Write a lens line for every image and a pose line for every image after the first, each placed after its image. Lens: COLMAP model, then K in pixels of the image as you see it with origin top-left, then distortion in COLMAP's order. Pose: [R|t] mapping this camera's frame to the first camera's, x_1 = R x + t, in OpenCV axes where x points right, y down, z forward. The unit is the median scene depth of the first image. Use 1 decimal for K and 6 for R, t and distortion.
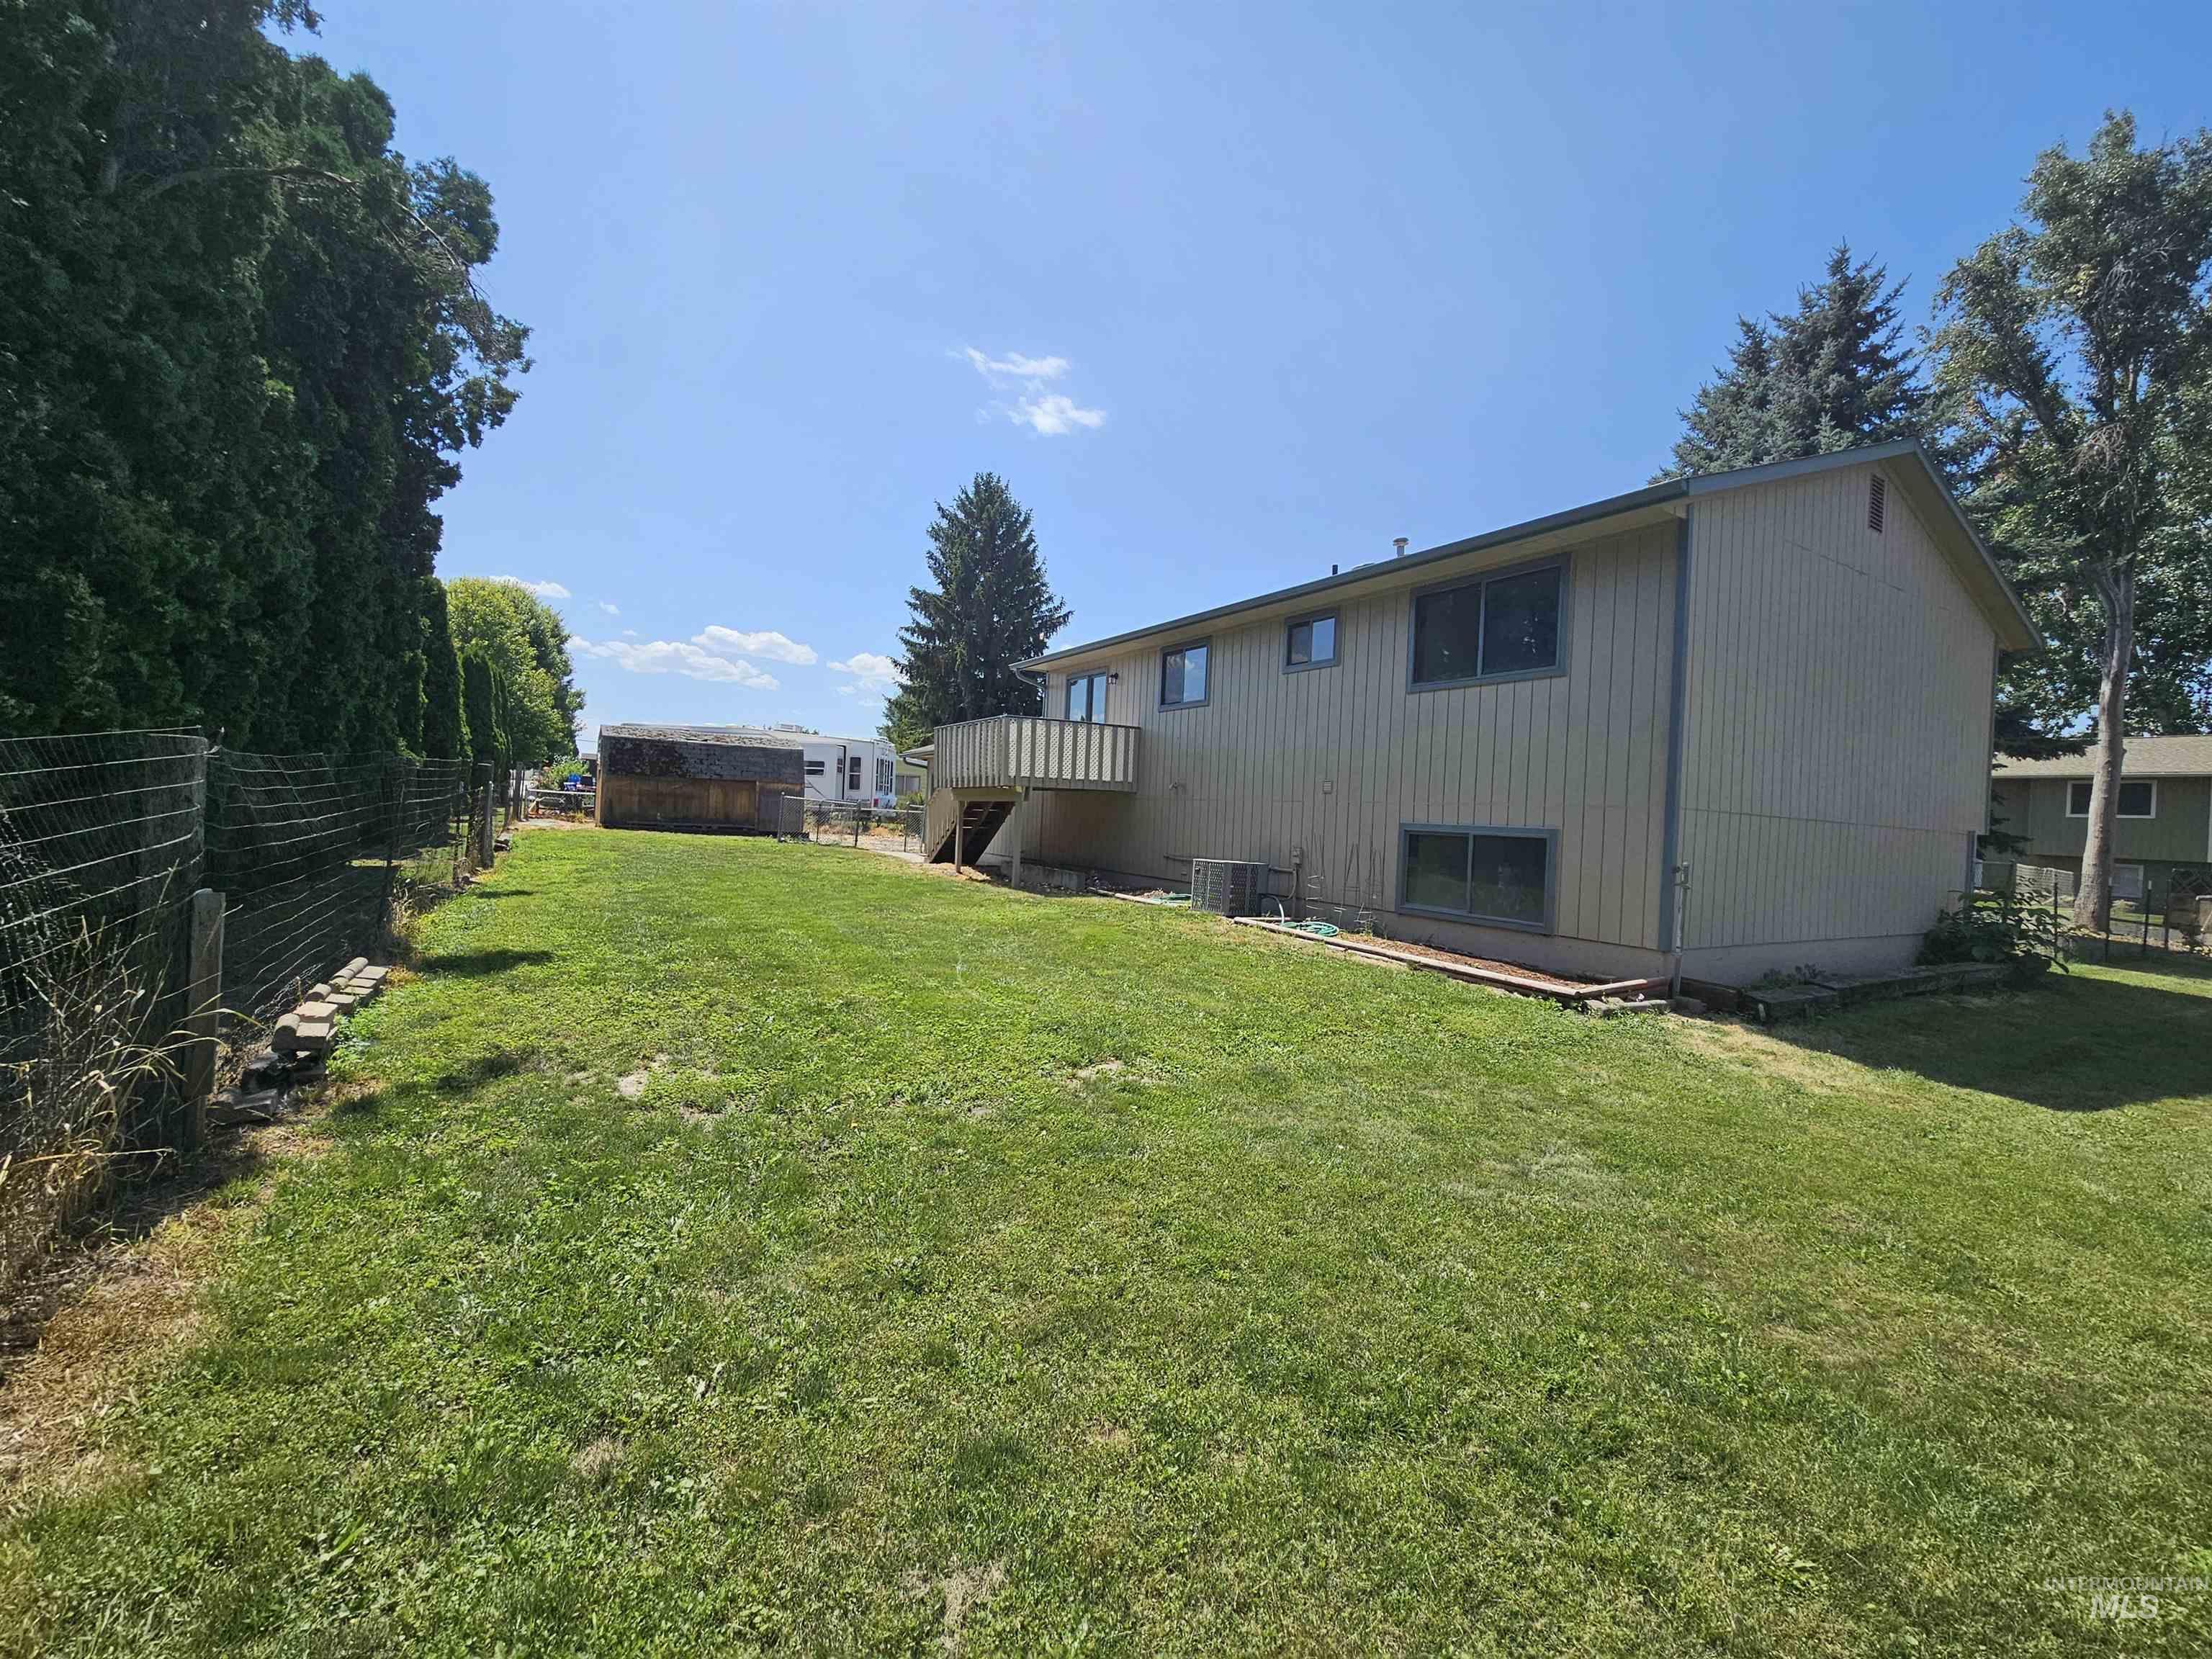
lens RADIAL K [[904.2, 0, 1105.5], [0, 904.2, 817.6], [0, 0, 1]] dist [-0.002991, 0.001907]
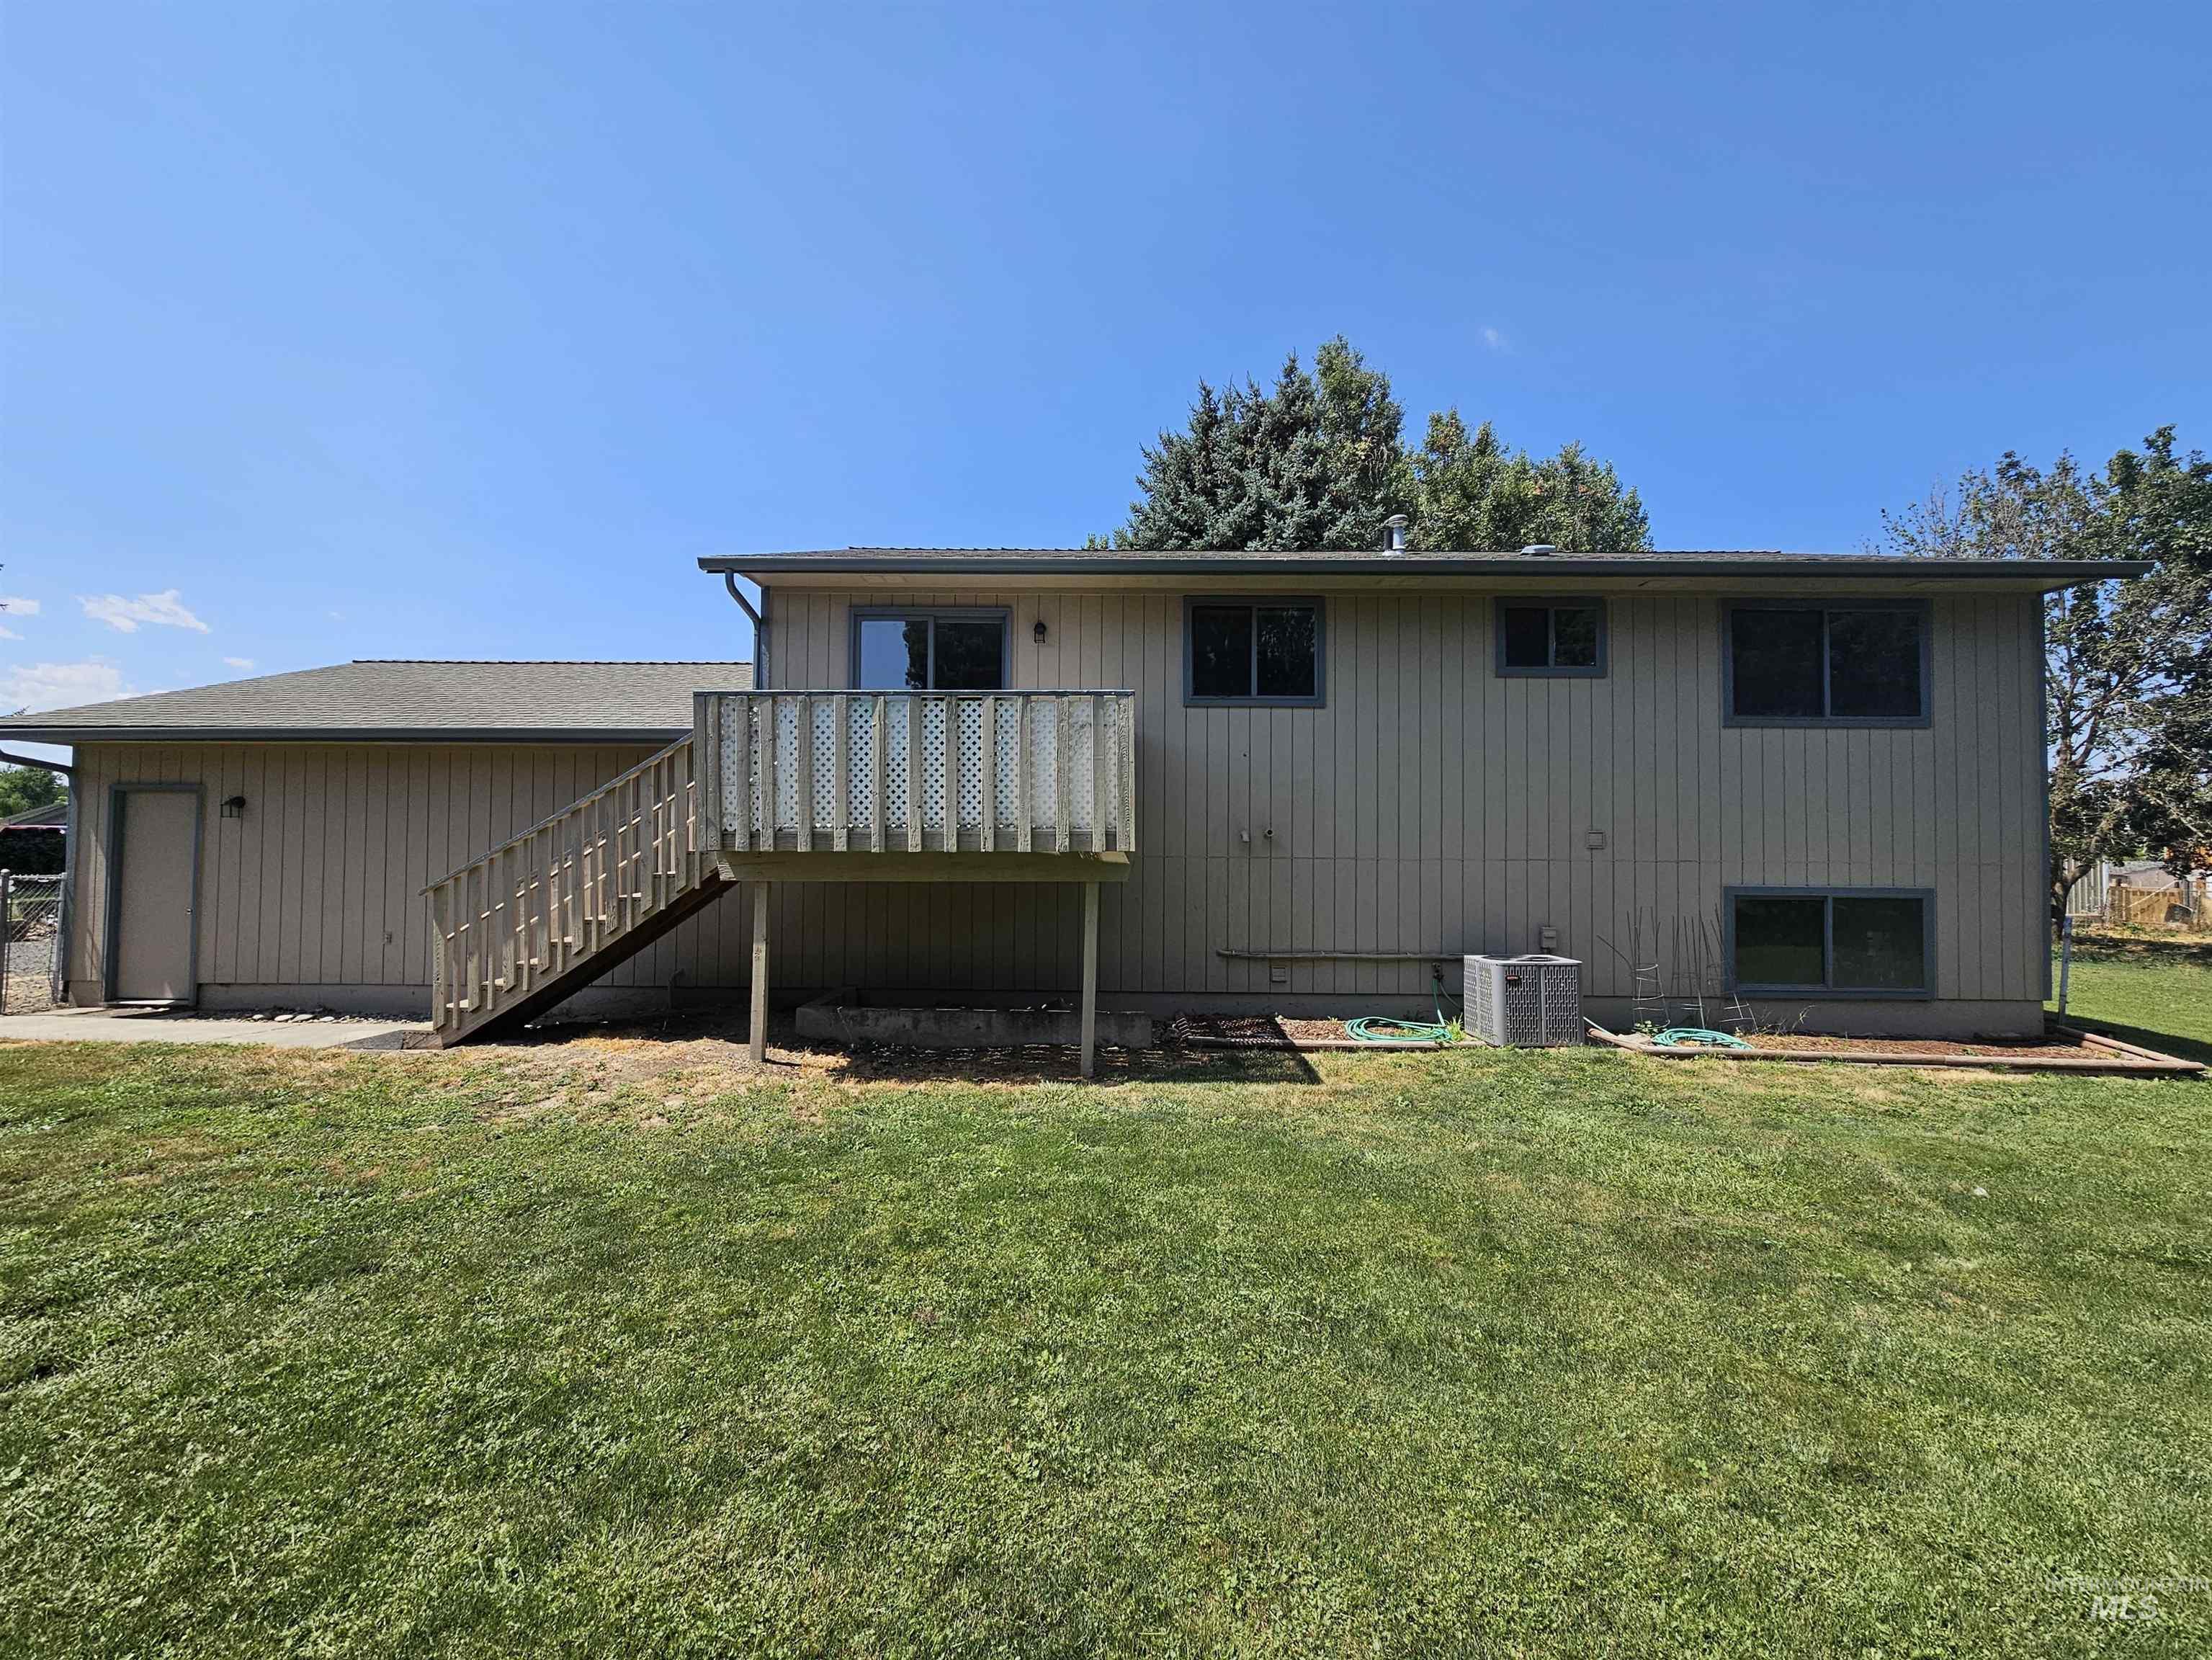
lens RADIAL K [[947.5, 0, 1106.0], [0, 947.5, 830.0], [0, 0, 1]] dist [0.020892, 0.000039]
pose [[0.503109, -0.021343, 0.863959, -0.531798], [0.021000, 0.999702, 0.012467, -0.051660], [-0.863968, 0.011871, 0.503408, 0.803544]]
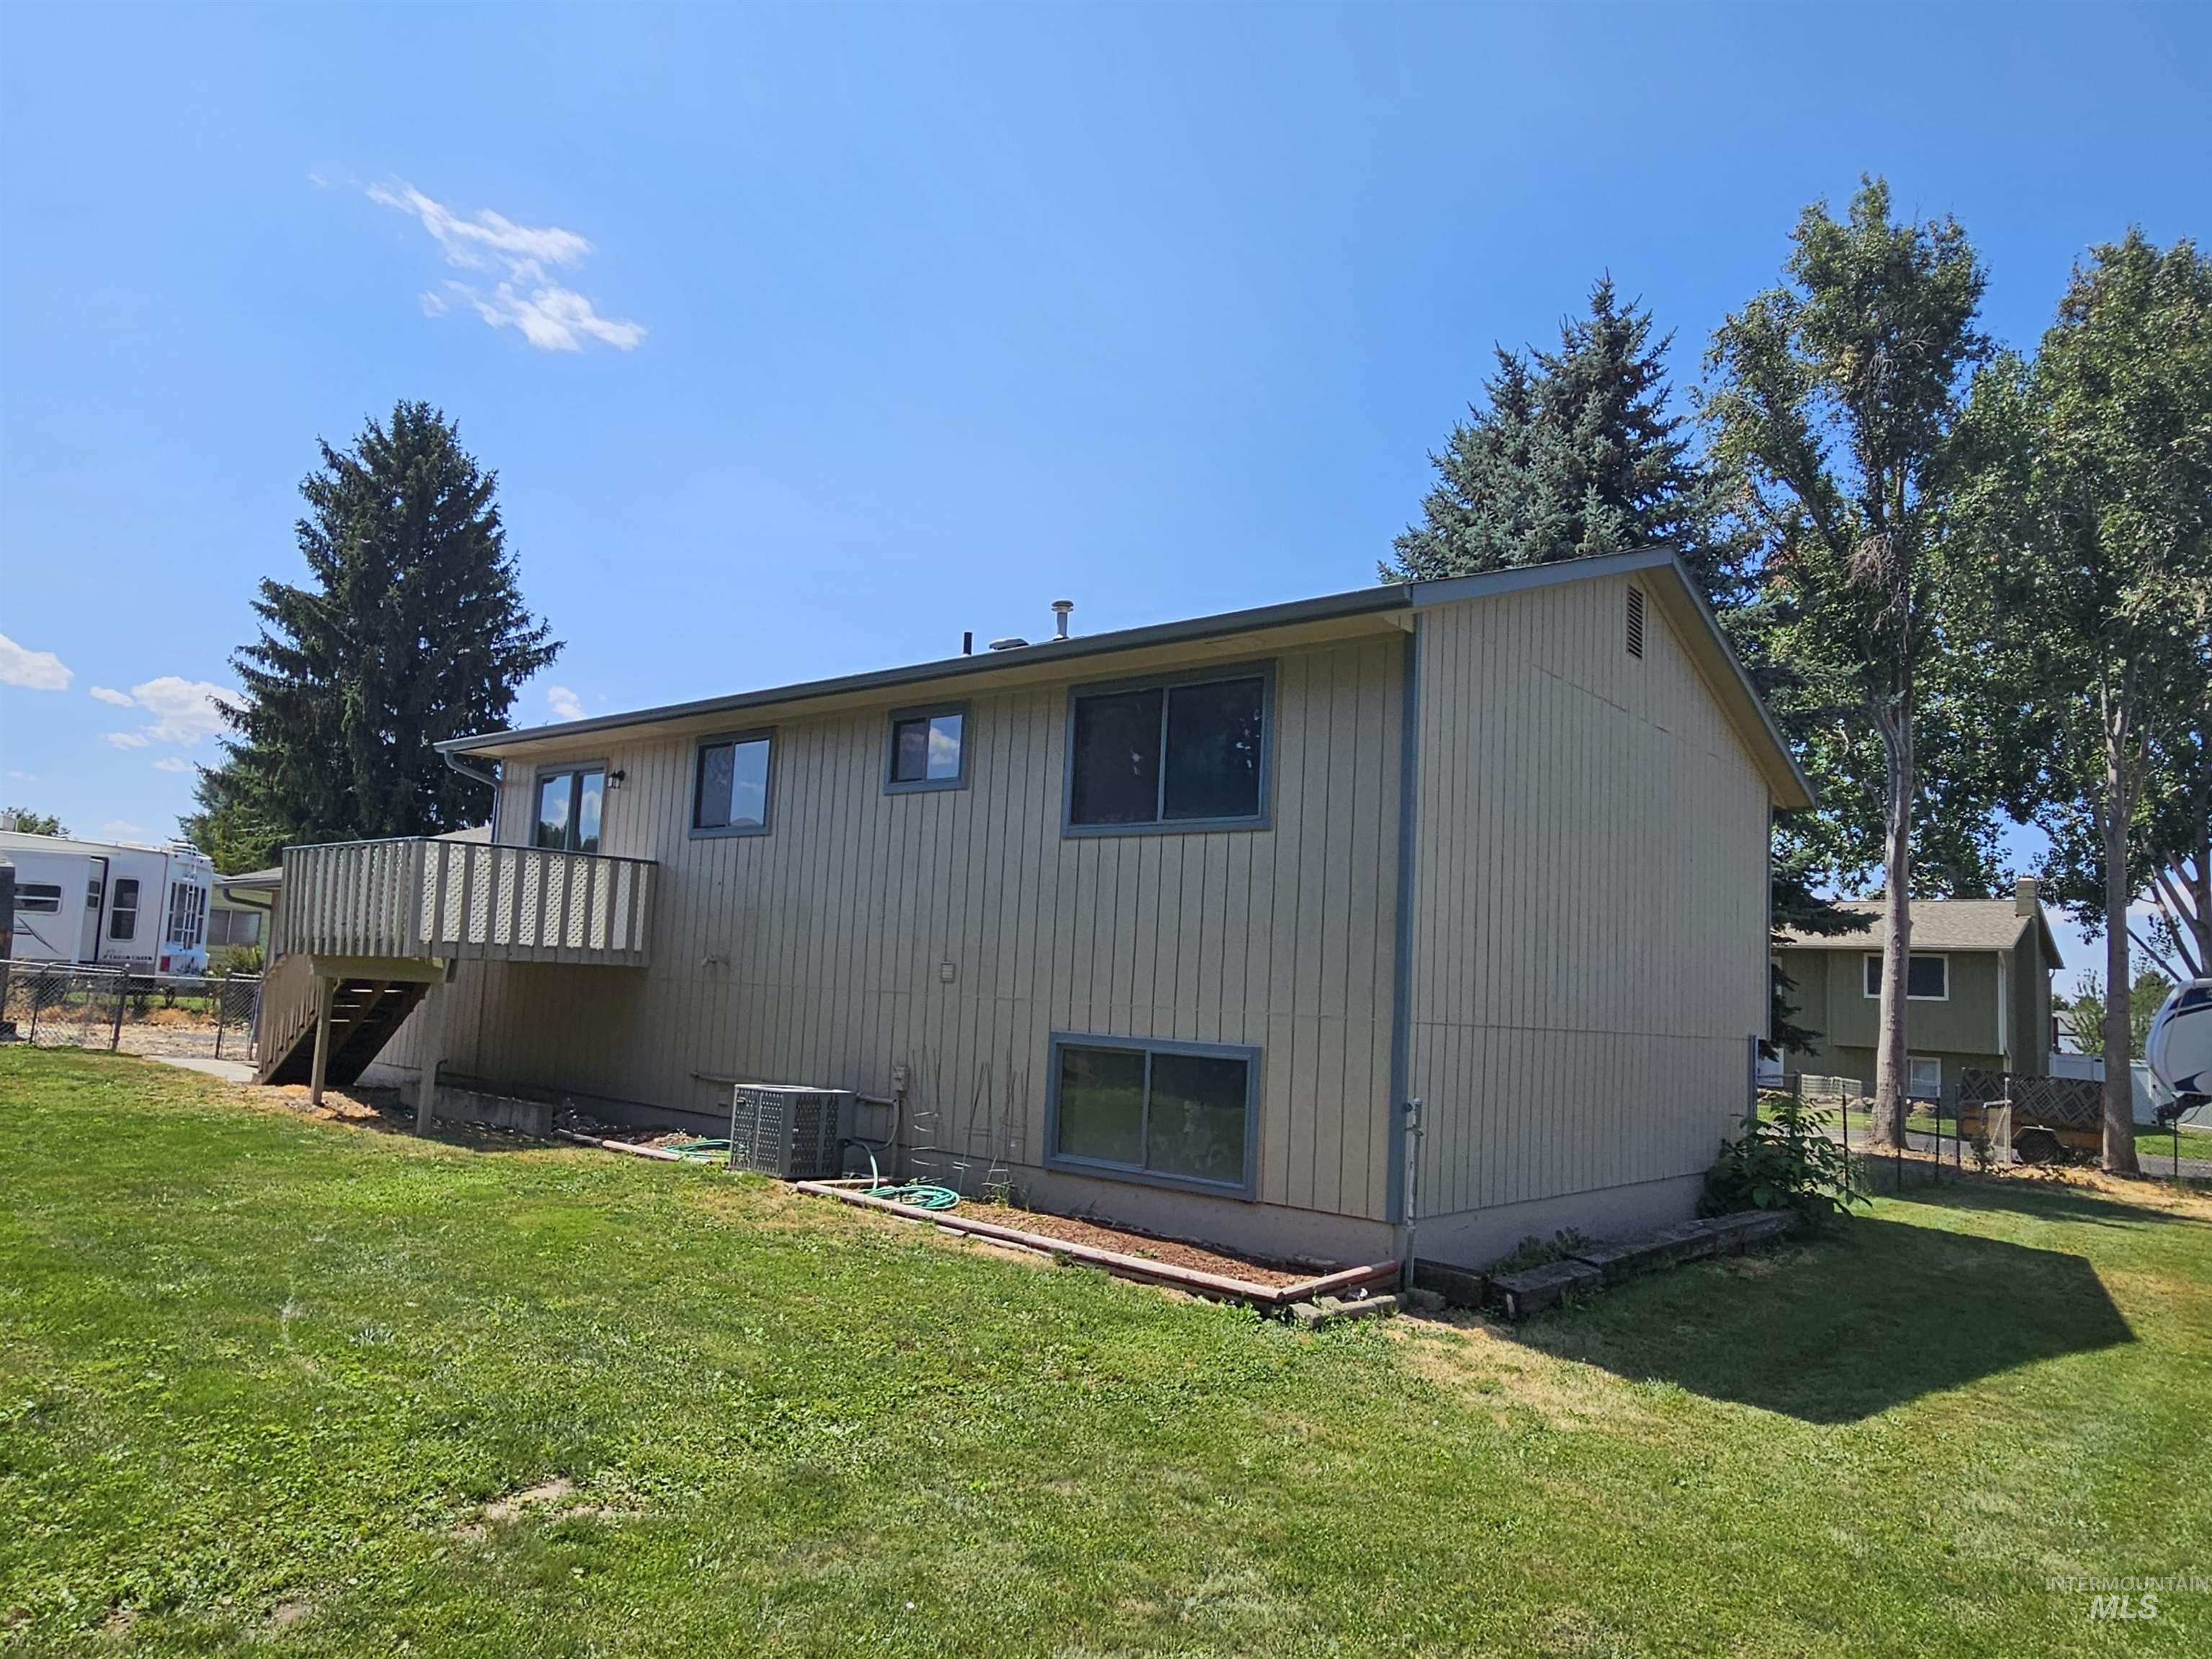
lens RADIAL K [[1436.3, 0, 1077.7], [0, 1436.3, 853.3], [0, 0, 1]] dist [0.002775, 0.000644]
pose [[0.951788, 0.034812, 0.304775, 0.013356], [-0.008168, 0.996063, -0.088266, -0.024416], [-0.306648, 0.081521, 0.948325, -0.015508]]
